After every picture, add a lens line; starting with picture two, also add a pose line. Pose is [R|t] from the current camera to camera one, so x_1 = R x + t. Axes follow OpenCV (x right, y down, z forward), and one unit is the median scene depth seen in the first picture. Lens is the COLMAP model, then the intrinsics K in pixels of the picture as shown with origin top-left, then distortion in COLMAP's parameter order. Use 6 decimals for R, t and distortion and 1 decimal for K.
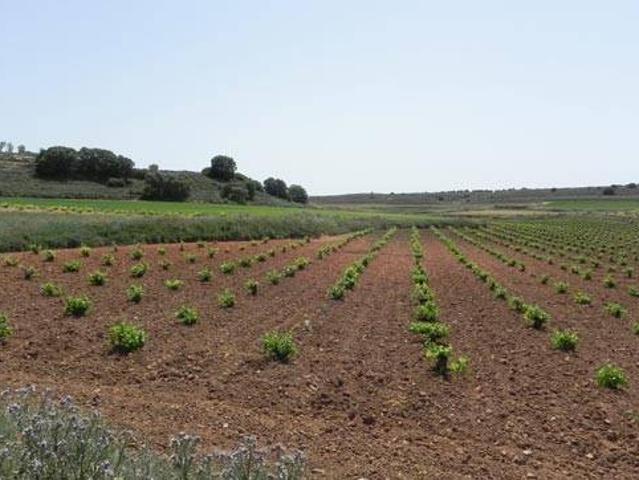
lens RADIAL K [[632.4, 0, 319.5], [0, 632.4, 240.0], [0, 0, 1]] dist [-0.004088, 0.006038]
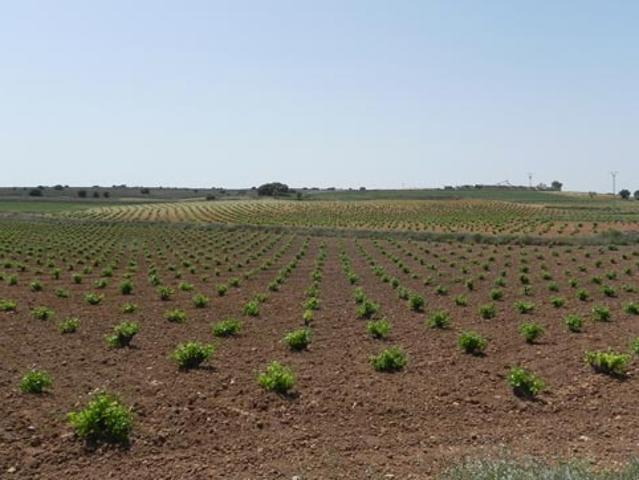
lens RADIAL K [[632.4, 0, 319.5], [0, 632.4, 240.0], [0, 0, 1]] dist [-0.004088, 0.006038]
pose [[0.535082, -0.034876, 0.844080, -0.128198], [0.038625, 0.999113, 0.016796, -0.002810], [-0.843917, 0.023615, 0.535954, 0.098368]]
